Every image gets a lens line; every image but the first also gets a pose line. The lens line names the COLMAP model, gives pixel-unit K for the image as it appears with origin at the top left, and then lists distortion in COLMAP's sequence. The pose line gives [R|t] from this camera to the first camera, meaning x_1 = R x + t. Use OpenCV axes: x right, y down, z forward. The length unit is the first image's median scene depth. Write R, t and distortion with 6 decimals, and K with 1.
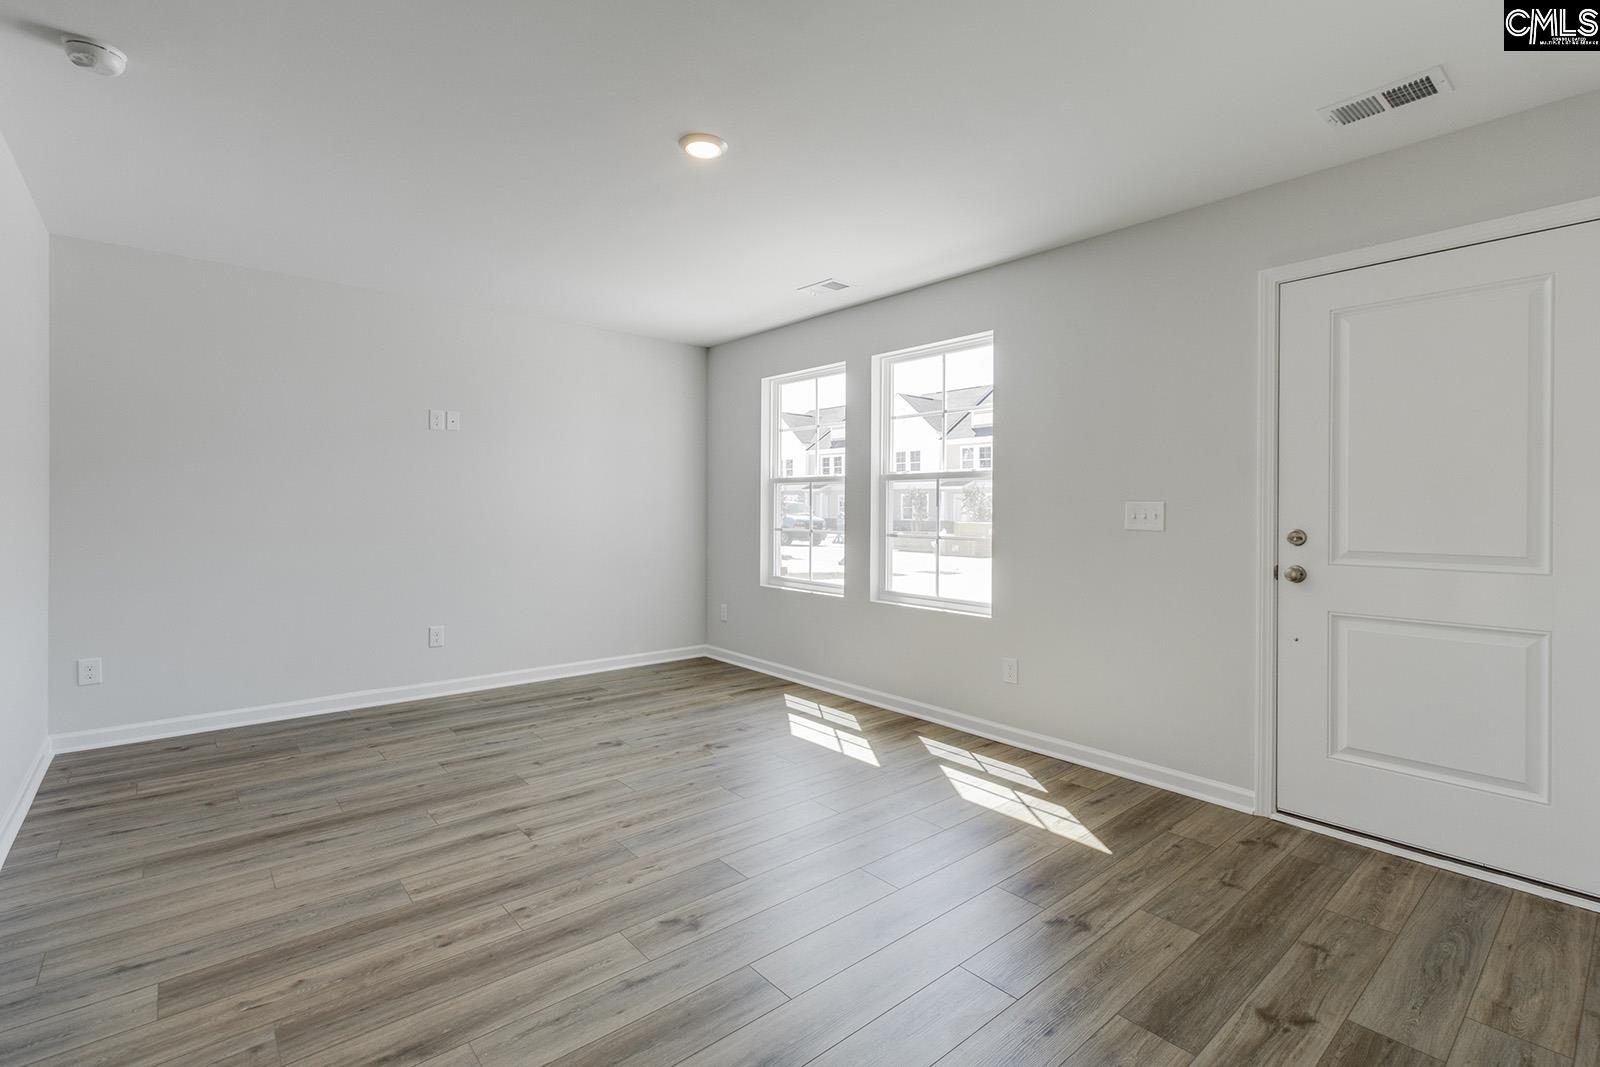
lens RADIAL K [[738.4, 0, 817.2], [0, 738.4, 511.1], [0, 0, 1]] dist [0.002862, 0.000392]
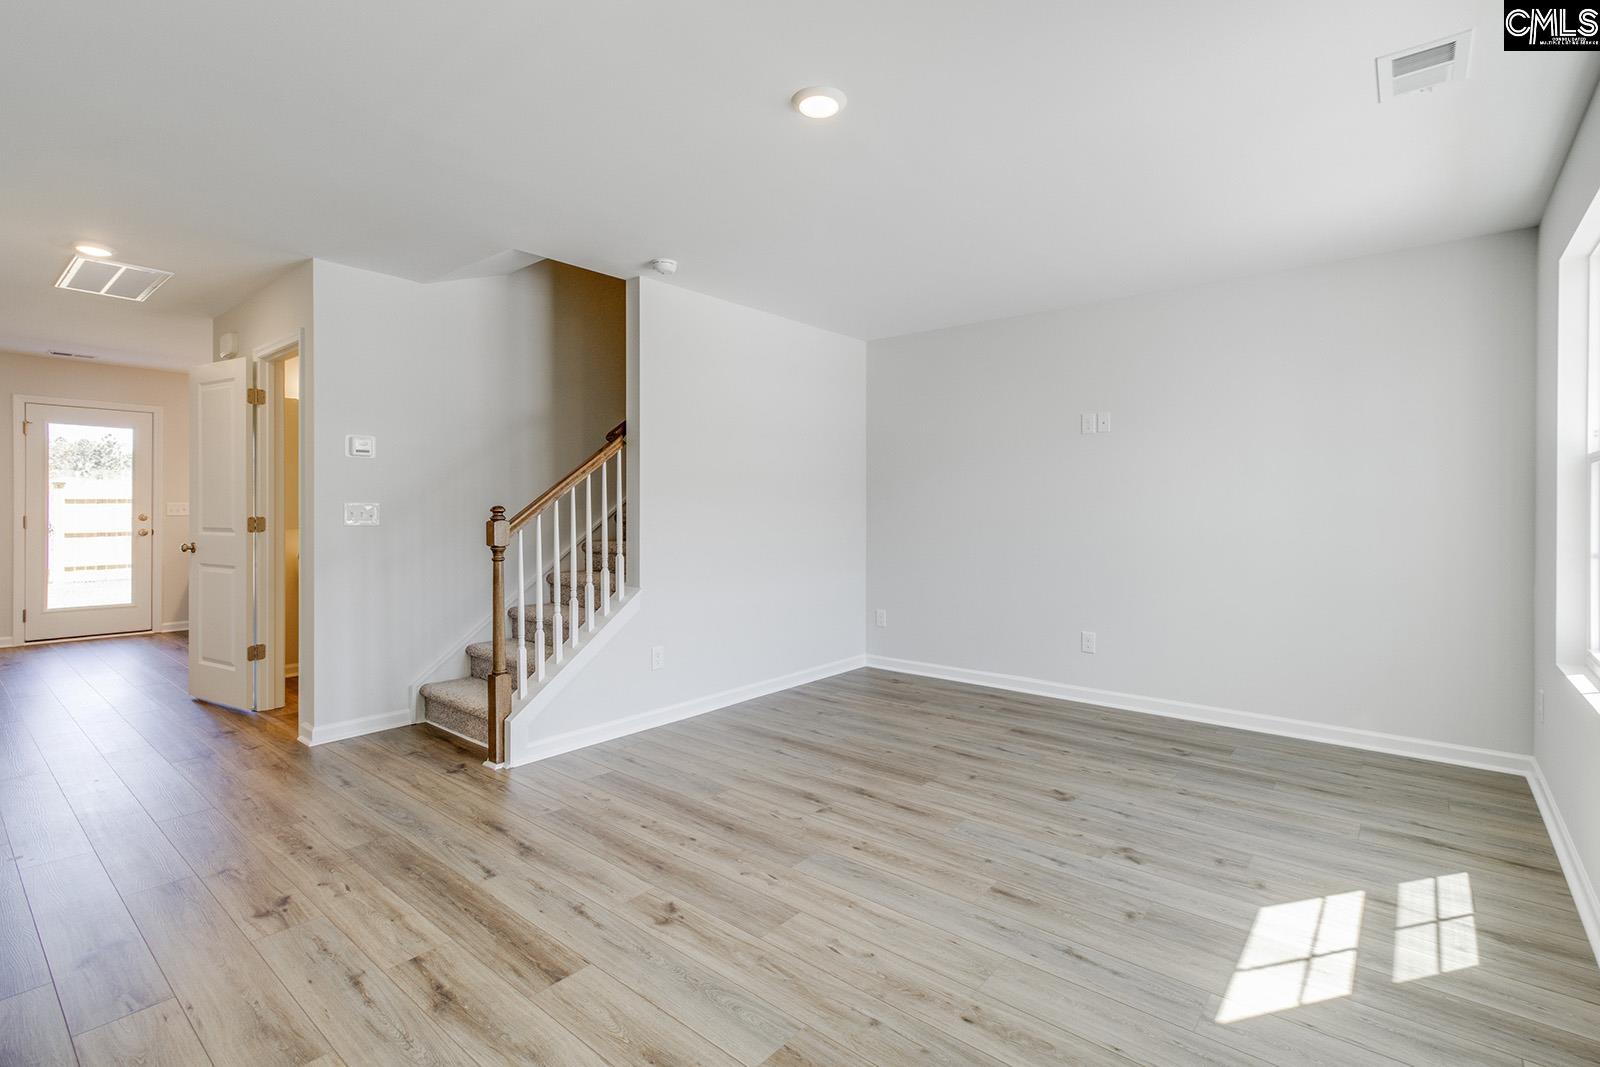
lens RADIAL K [[738.4, 0, 817.2], [0, 738.4, 511.1], [0, 0, 1]] dist [0.002862, 0.000392]
pose [[0.168994, -0.002737, -0.985613, 0.615052], [-0.007769, 0.999961, -0.004109, 0.001344], [0.985586, 0.008351, 0.168967, 0.731446]]
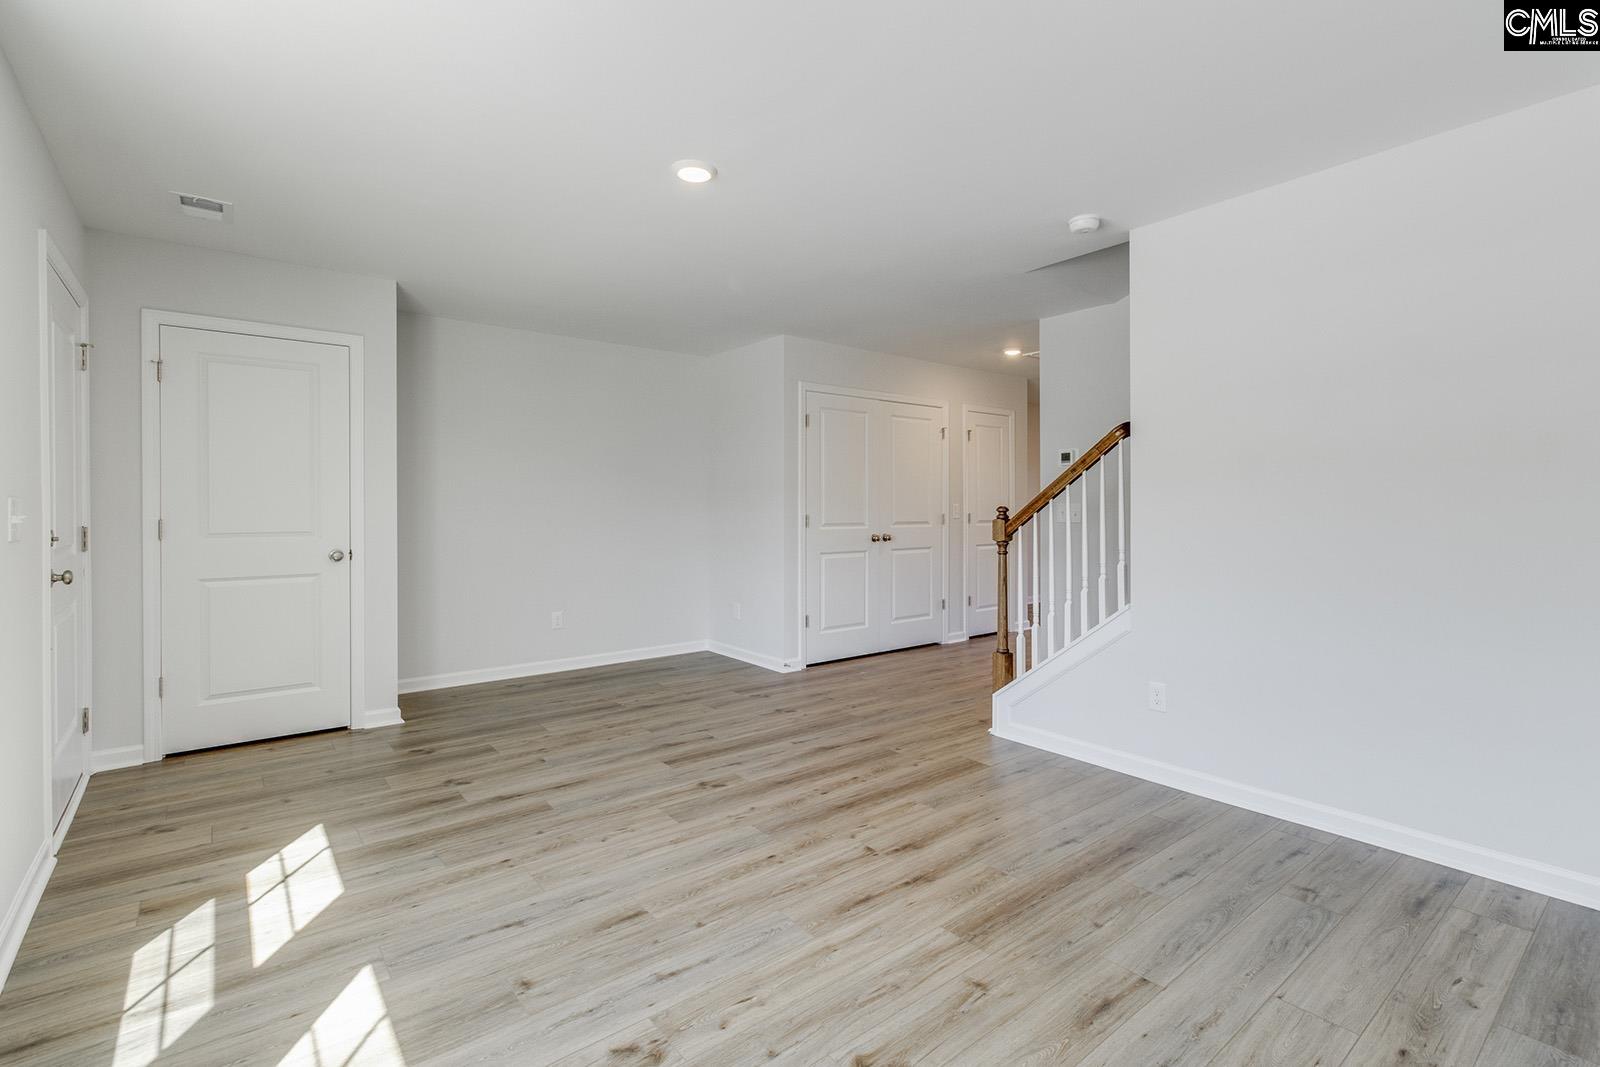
lens RADIAL K [[738.4, 0, 817.2], [0, 738.4, 511.1], [0, 0, 1]] dist [0.002862, 0.000392]
pose [[-0.999422, -0.005586, 0.033544, -0.318355], [-0.005152, 0.999902, 0.013008, -0.014713], [-0.033614, 0.012827, -0.999353, 1.774638]]
